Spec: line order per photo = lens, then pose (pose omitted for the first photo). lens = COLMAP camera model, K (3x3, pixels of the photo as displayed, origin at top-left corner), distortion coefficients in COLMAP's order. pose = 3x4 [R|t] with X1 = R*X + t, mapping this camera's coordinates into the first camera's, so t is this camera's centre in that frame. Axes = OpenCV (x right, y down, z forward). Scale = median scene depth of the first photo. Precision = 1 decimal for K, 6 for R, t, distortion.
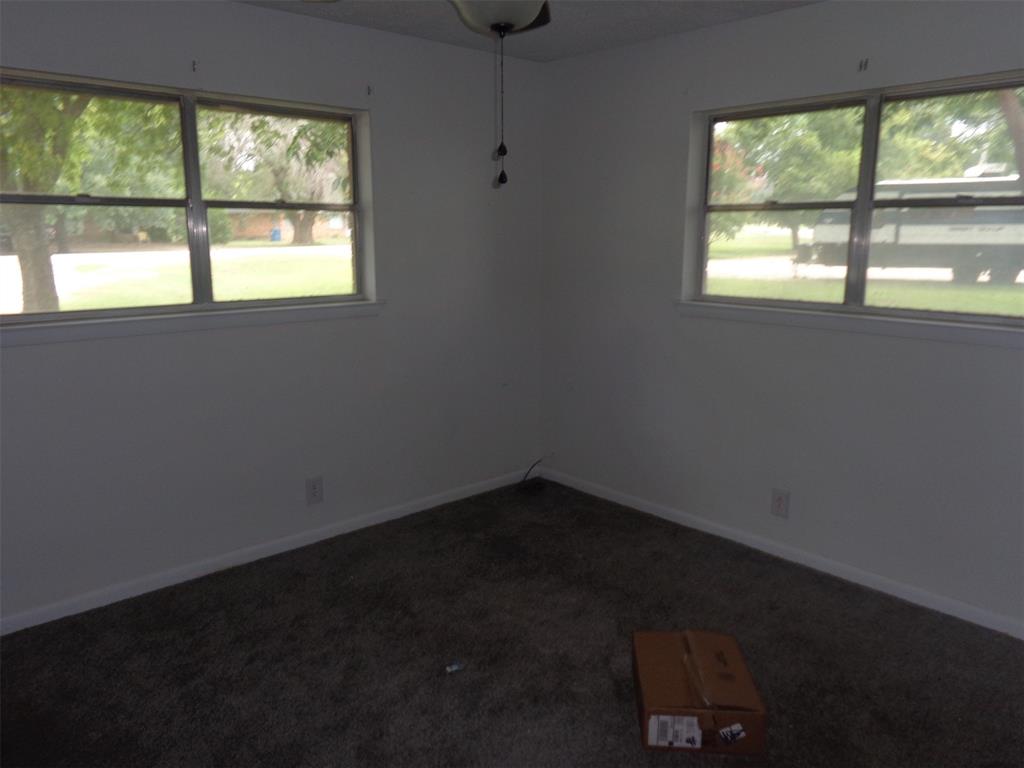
lens RADIAL K [[793.5, 0, 513.7], [0, 793.5, 368.4], [0, 0, 1]] dist [0.057560, -0.000666]
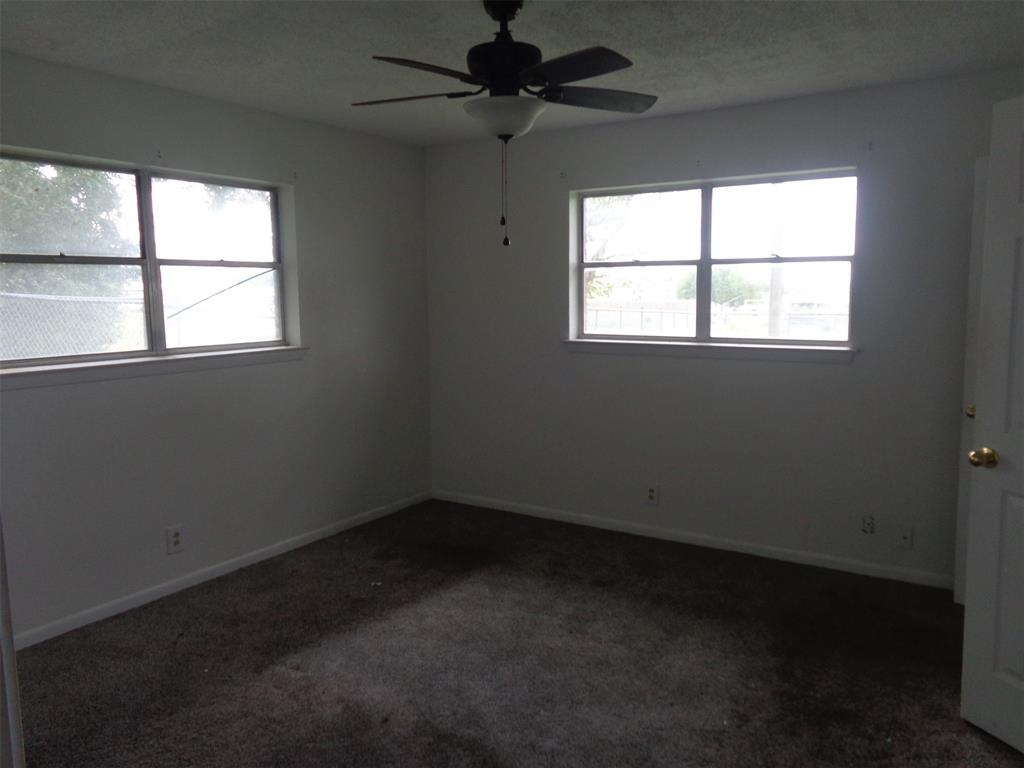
lens RADIAL K [[743.8, 0, 512.0], [0, 743.8, 384.0], [0, 0, 1]] dist [-0.004375, 0.000065]
pose [[0.974374, -0.035417, 0.222130, -0.137471], [0.044484, 0.998363, -0.035947, 0.024817], [-0.220493, 0.044907, 0.974354, -0.112465]]
